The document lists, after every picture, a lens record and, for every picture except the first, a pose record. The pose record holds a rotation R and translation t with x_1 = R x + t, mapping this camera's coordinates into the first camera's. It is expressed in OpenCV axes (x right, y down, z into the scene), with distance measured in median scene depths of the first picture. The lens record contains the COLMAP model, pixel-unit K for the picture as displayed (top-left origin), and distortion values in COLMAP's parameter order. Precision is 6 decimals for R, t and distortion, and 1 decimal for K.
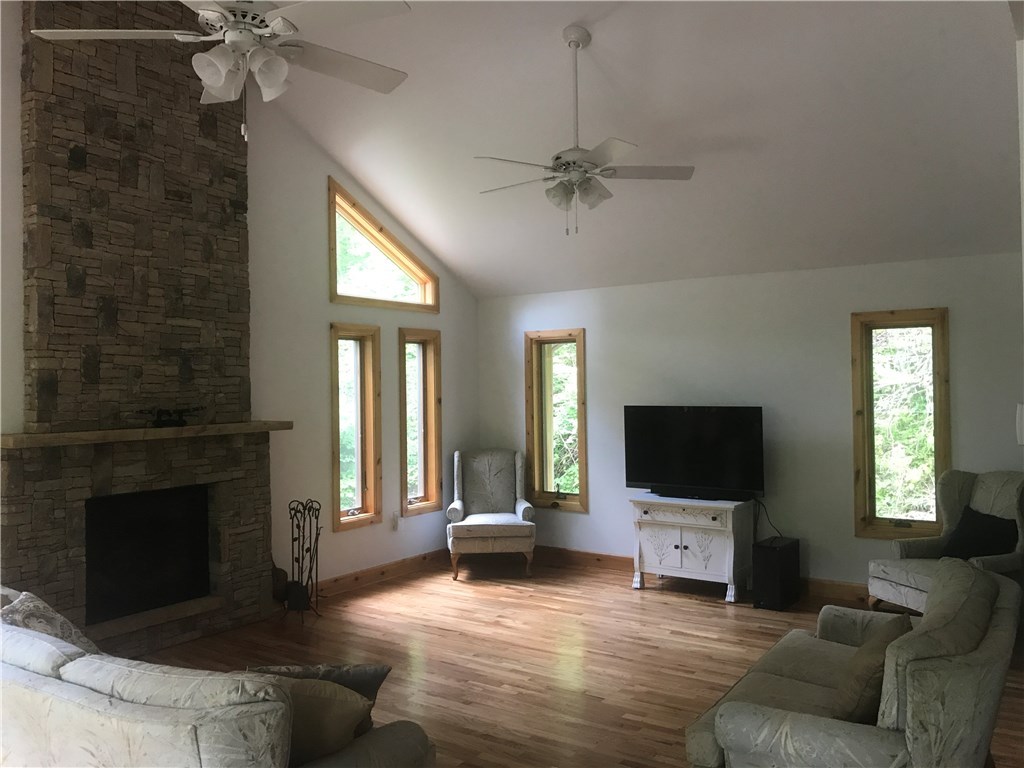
lens RADIAL K [[854.4, 0, 523.7], [0, 854.4, 377.6], [0, 0, 1]] dist [0.009651, -0.015112]
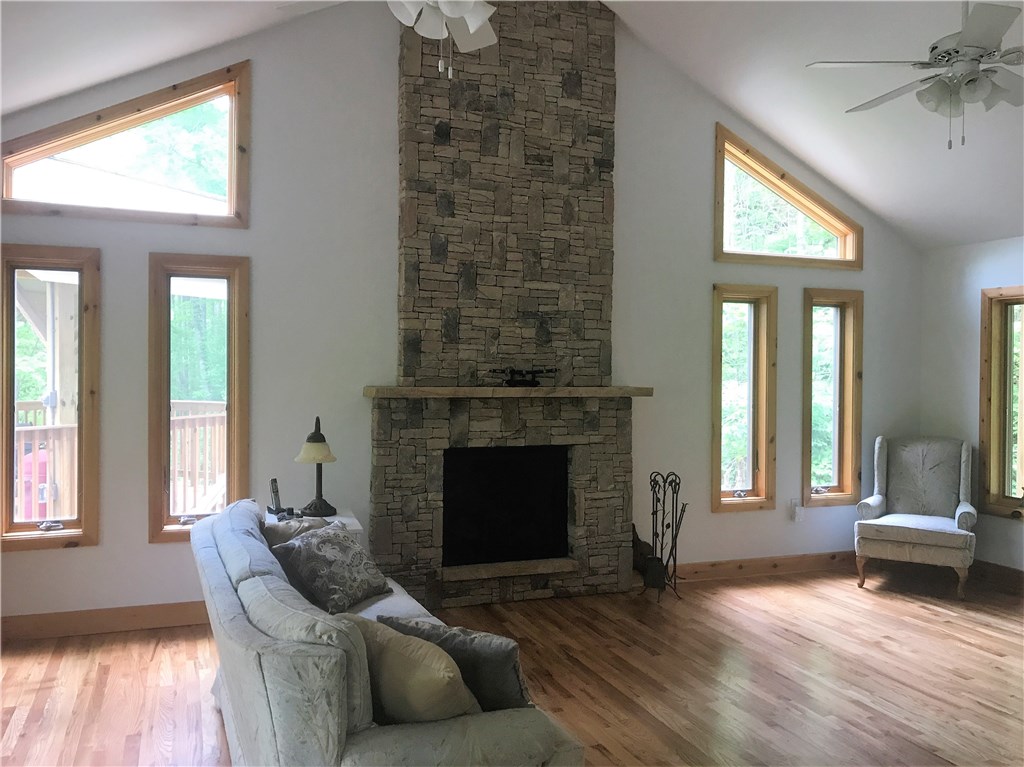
lens RADIAL K [[873.1, 0, 499.2], [0, 873.1, 383.0], [0, 0, 1]] dist [0.072581, -0.168000]
pose [[0.810853, 0.031365, -0.584408, 0.166008], [-0.015819, 0.999373, 0.031687, 0.018570], [0.585035, -0.016448, 0.810841, 0.121988]]
